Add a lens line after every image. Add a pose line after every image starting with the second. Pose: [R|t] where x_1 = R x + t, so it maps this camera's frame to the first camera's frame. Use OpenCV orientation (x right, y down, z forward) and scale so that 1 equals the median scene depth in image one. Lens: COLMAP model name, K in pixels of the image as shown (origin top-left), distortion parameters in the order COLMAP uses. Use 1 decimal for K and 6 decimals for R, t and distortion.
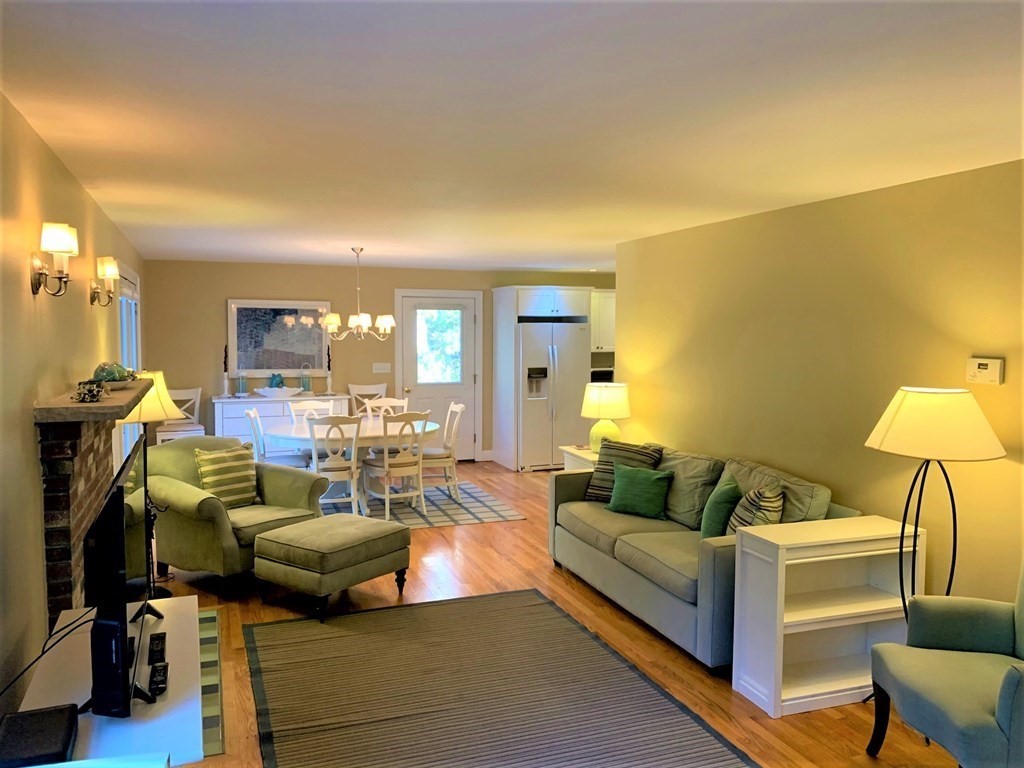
lens RADIAL K [[782.4, 0, 508.3], [0, 782.4, 363.7], [0, 0, 1]] dist [-0.002631, -0.006170]
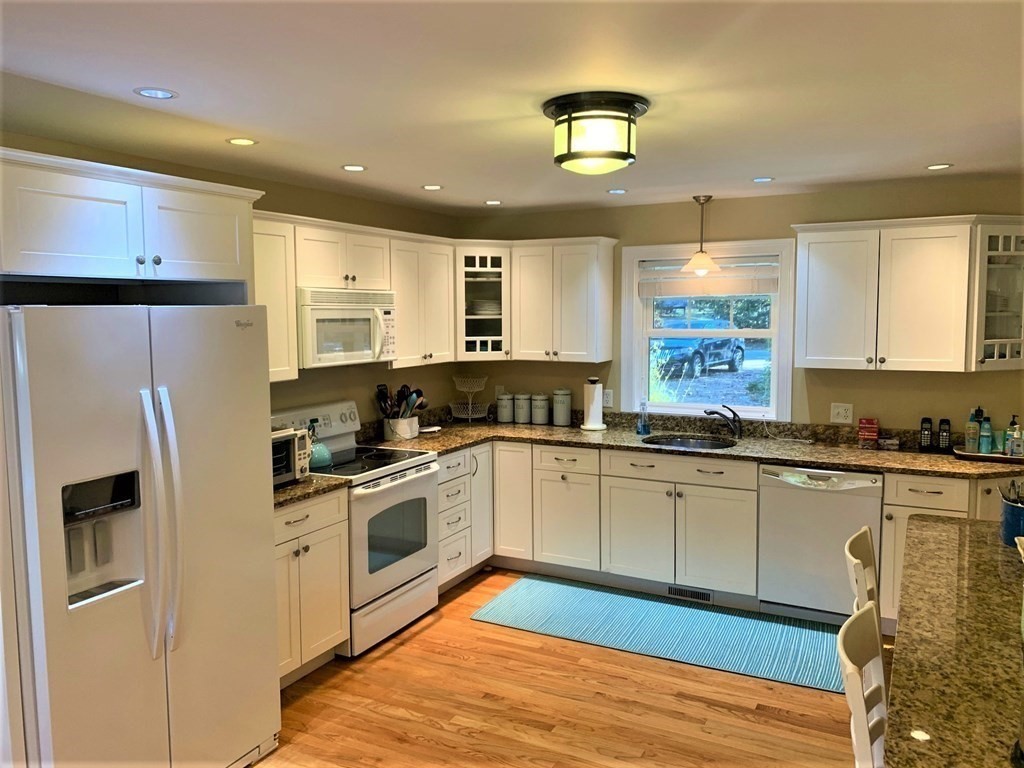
lens RADIAL K [[782.4, 0, 508.3], [0, 782.4, 363.7], [0, 0, 1]] dist [-0.002631, -0.006170]
pose [[0.750468, -0.055348, 0.658586, -0.021723], [0.040008, 0.998464, 0.038322, -0.026711], [-0.659695, -0.002410, 0.751529, 0.512240]]
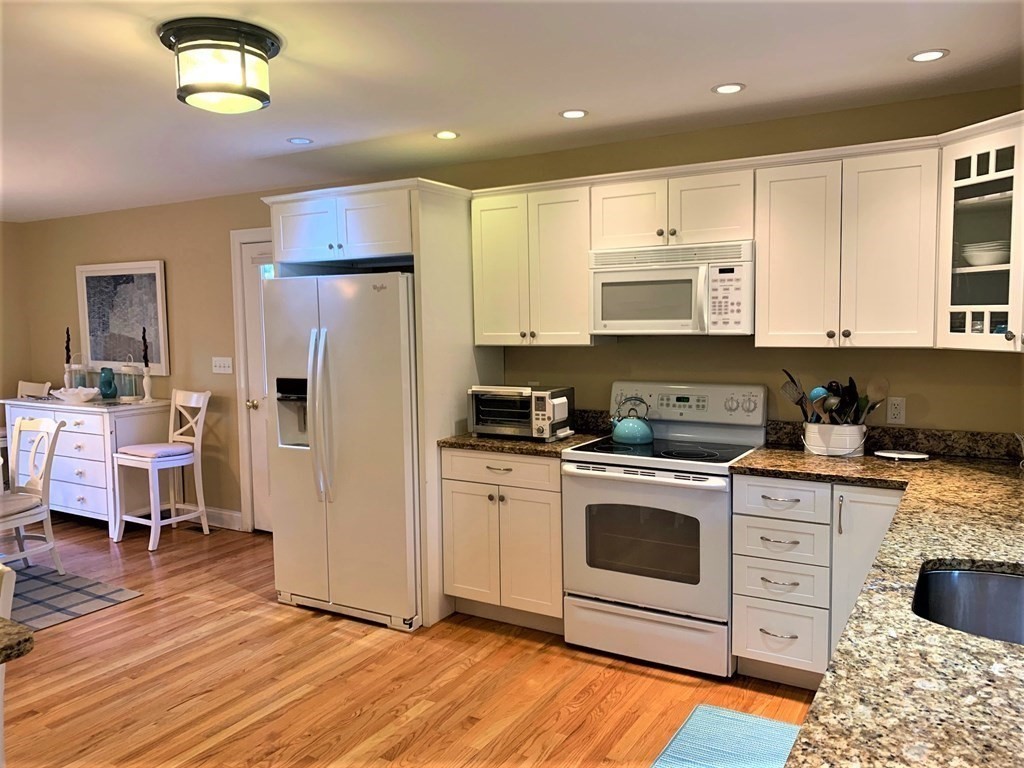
lens RADIAL K [[773.4, 0, 512.6], [0, 773.4, 371.8], [0, 0, 1]] dist [0.040017, -0.001937]
pose [[0.622965, 0.043218, -0.781055, 0.329438], [-0.019090, 0.999015, 0.040052, -0.013337], [0.782017, -0.010041, 0.623176, 0.588255]]
